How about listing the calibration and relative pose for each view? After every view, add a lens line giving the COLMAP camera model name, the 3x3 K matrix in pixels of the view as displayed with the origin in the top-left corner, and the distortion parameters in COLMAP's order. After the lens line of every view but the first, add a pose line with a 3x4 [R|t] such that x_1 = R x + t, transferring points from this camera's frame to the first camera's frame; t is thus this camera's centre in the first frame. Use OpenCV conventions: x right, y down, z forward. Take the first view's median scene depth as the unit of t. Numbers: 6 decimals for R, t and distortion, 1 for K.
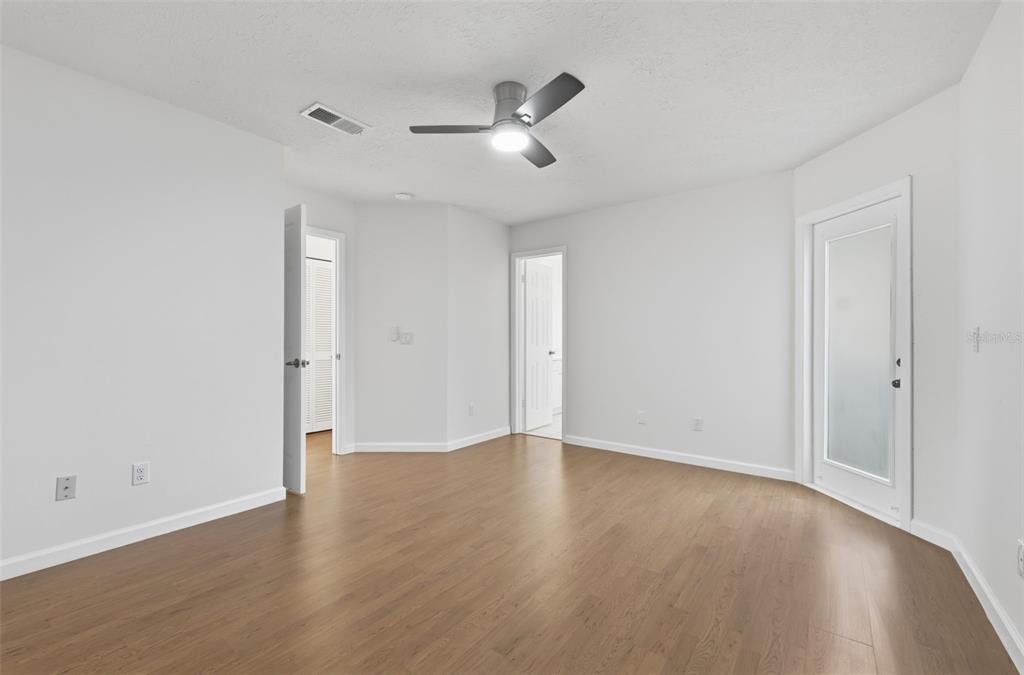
lens RADIAL K [[412.2, 0, 511.5], [0, 412.2, 342.6], [0, 0, 1]] dist [-0.000510, -0.000014]
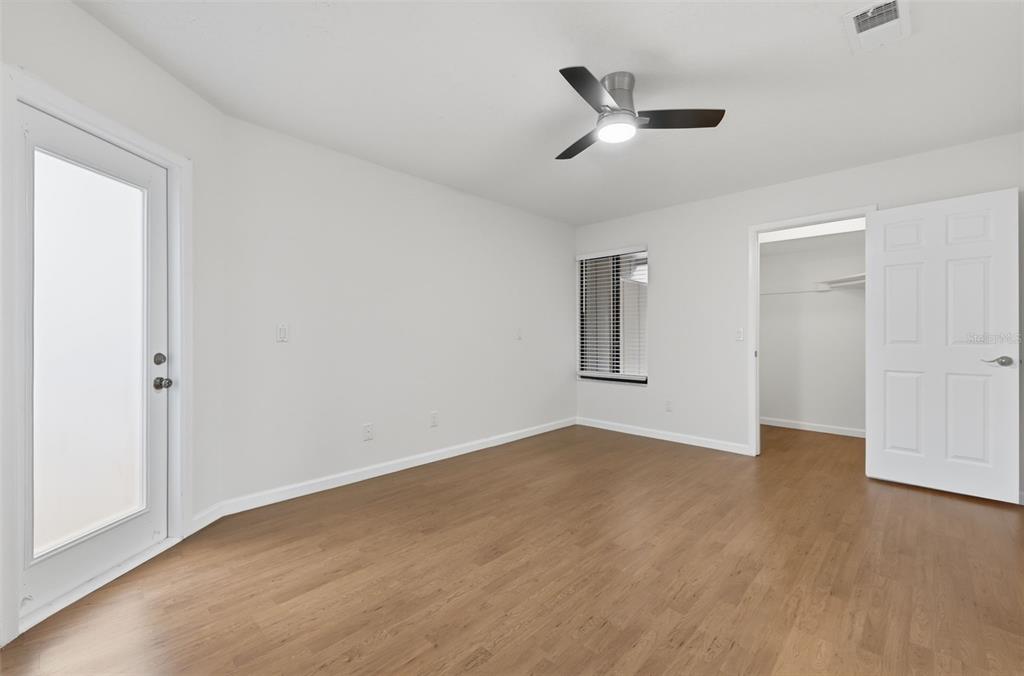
lens RADIAL K [[412.2, 0, 514.7], [0, 412.2, 332.6], [0, 0, 1]] dist [-0.000510, -0.000014]
pose [[-0.992656, -0.006155, 0.120816, 0.099903], [-0.006039, 0.999981, 0.001324, -0.011550], [-0.120822, 0.000584, -0.992674, 1.730534]]
